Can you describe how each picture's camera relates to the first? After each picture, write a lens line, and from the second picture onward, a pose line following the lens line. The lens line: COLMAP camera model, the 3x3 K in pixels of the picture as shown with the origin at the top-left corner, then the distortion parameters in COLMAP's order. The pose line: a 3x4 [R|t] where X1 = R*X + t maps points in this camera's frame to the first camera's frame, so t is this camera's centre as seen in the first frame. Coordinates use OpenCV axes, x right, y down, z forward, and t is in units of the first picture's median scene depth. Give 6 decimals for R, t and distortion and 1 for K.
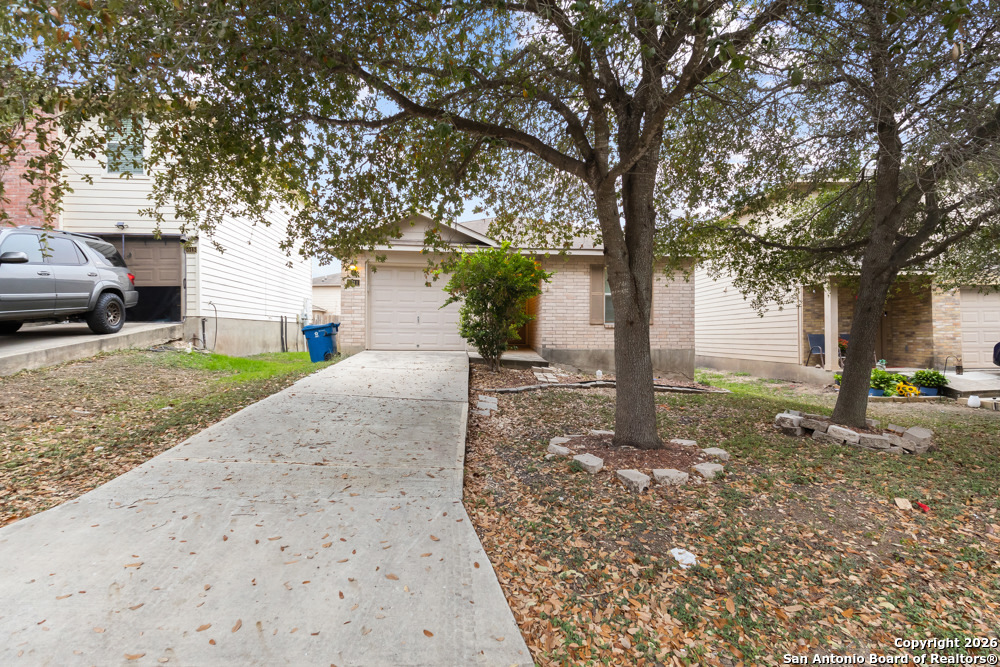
lens RADIAL K [[462.3, 0, 497.4], [0, 462.3, 335.4], [0, 0, 1]] dist [-0.002028, 0.000170]
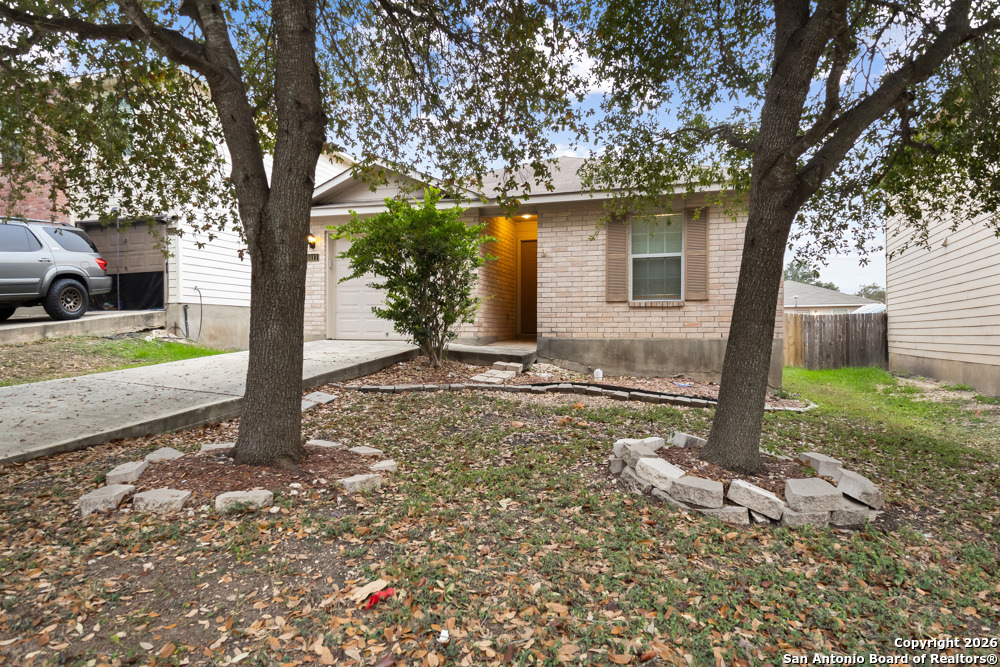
lens RADIAL K [[605.7, 0, 503.2], [0, 605.7, 334.6], [0, 0, 1]] dist [0.002977, 0.000537]
pose [[0.923247, -0.002505, -0.384200, 0.449834], [0.001901, 0.999996, -0.001951, 0.027482], [0.384203, 0.001071, 0.923248, 0.145567]]
